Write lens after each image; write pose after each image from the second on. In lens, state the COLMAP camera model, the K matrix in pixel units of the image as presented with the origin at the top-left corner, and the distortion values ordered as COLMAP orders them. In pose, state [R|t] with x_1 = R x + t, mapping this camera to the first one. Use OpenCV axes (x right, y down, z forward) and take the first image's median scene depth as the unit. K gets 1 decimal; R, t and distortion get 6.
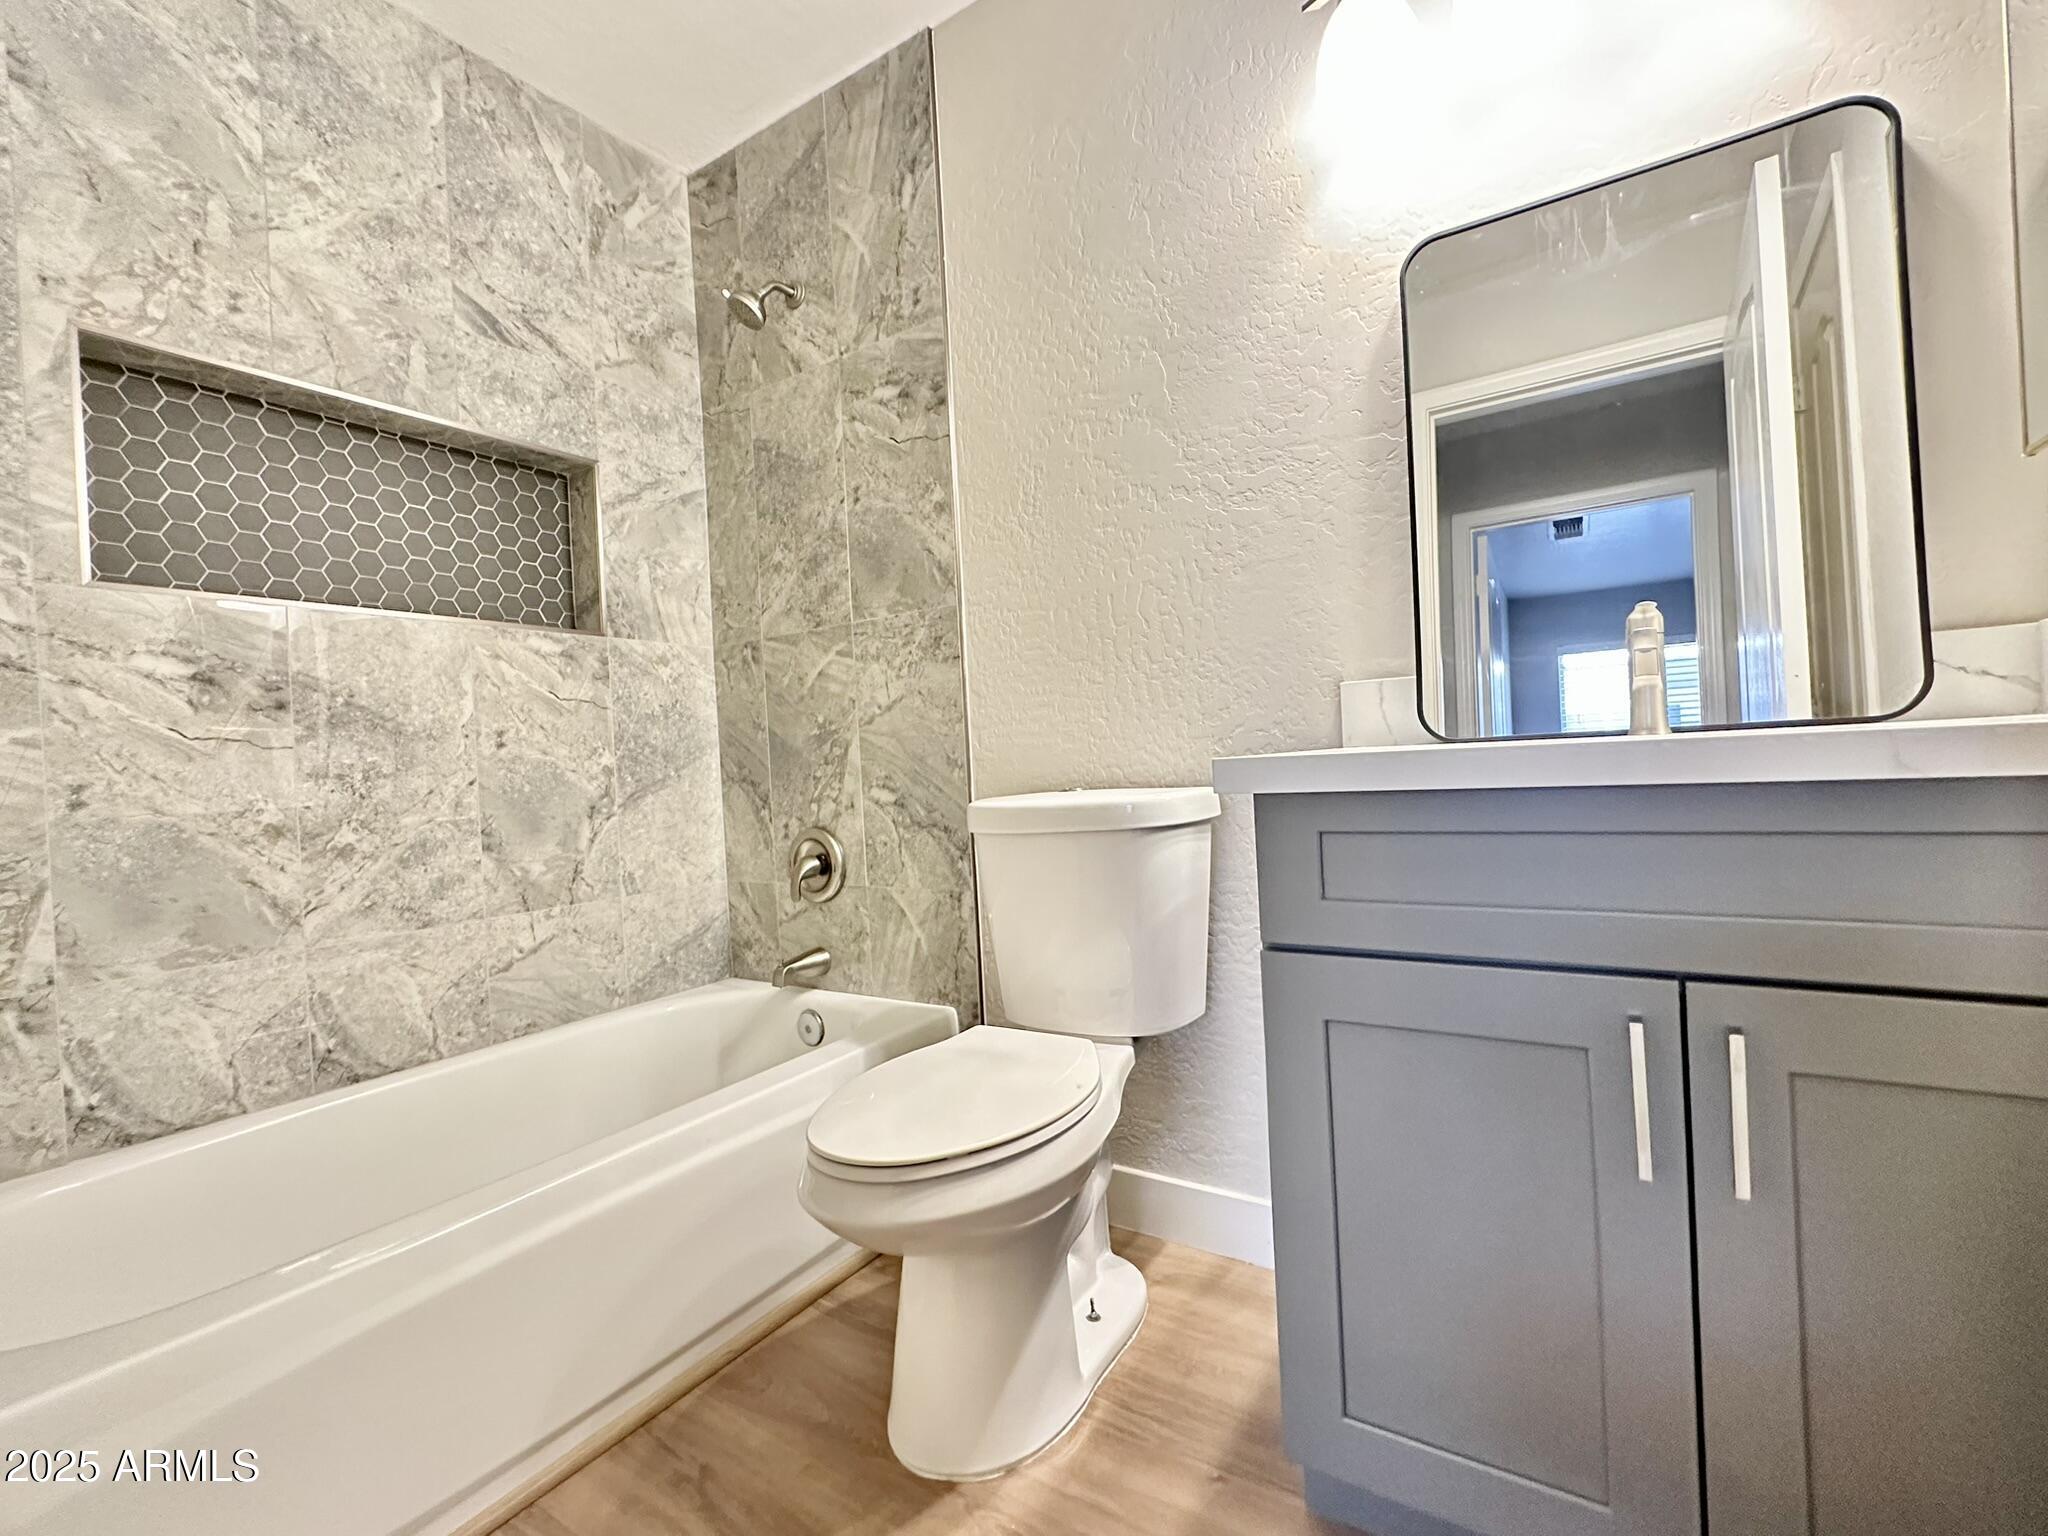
lens RADIAL K [[901.4, 0, 1026.1], [0, 901.4, 766.3], [0, 0, 1]] dist [-0.005529, 0.001765]
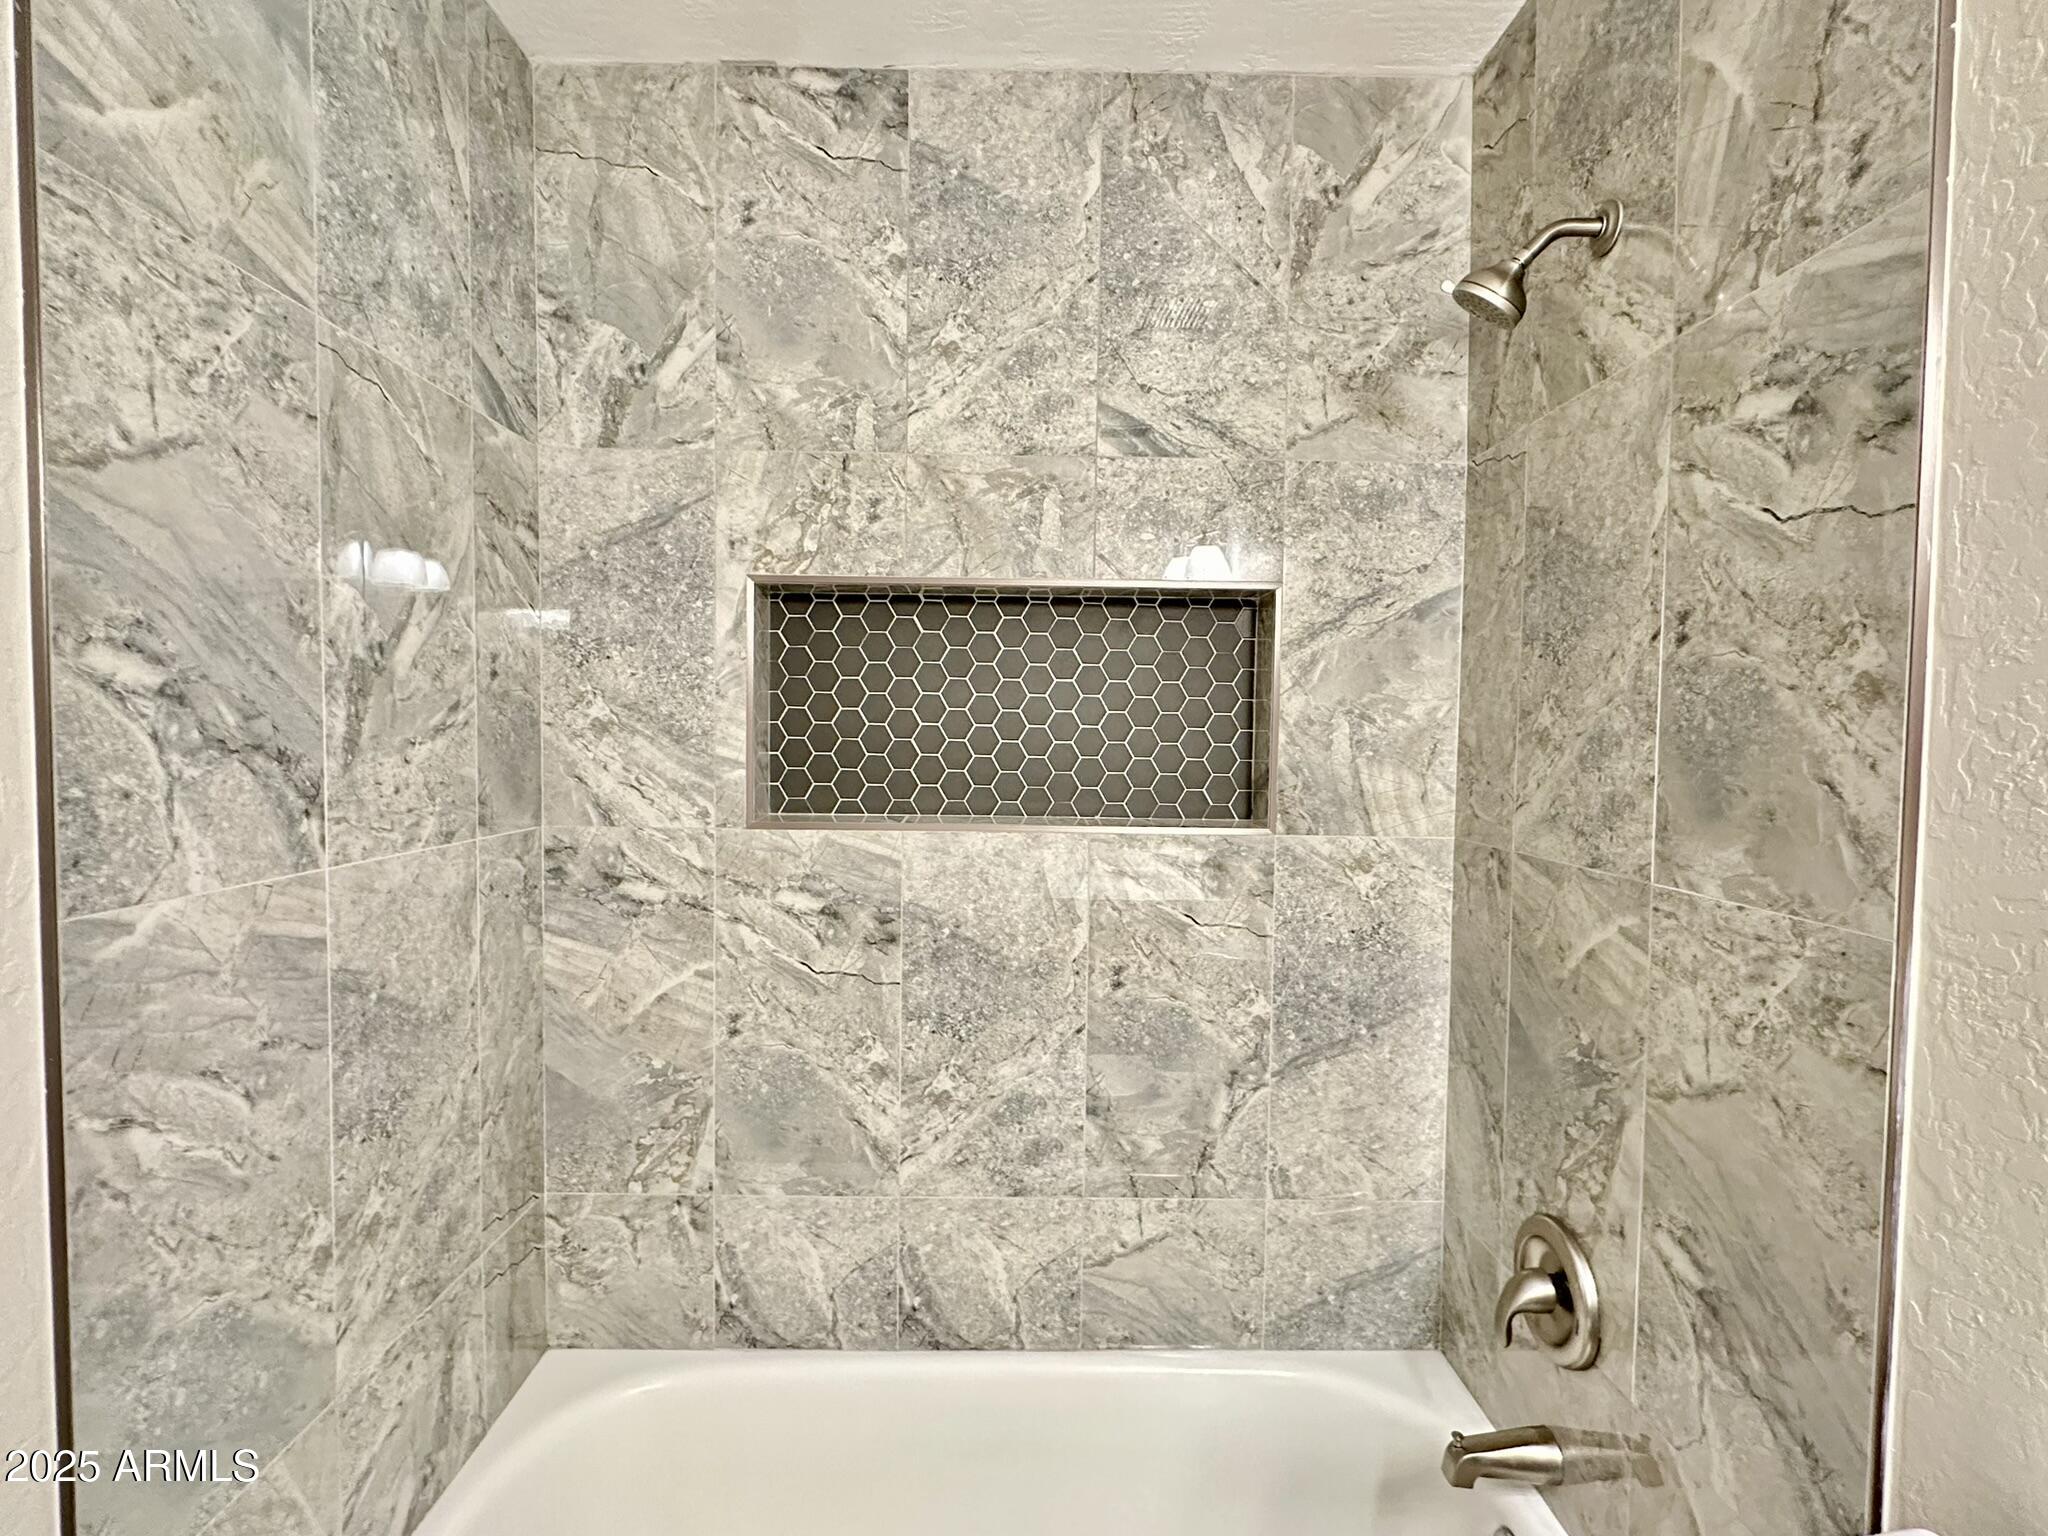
lens RADIAL K [[974.0, 0, 1023.8], [0, 974.0, 769.6], [0, 0, 1]] dist [-0.006495, 0.000305]
pose [[0.555791, 0.092241, -0.826189, 0.053612], [-0.045474, 0.995711, 0.080576, -0.269237], [0.830077, -0.007214, 0.557602, 0.449816]]
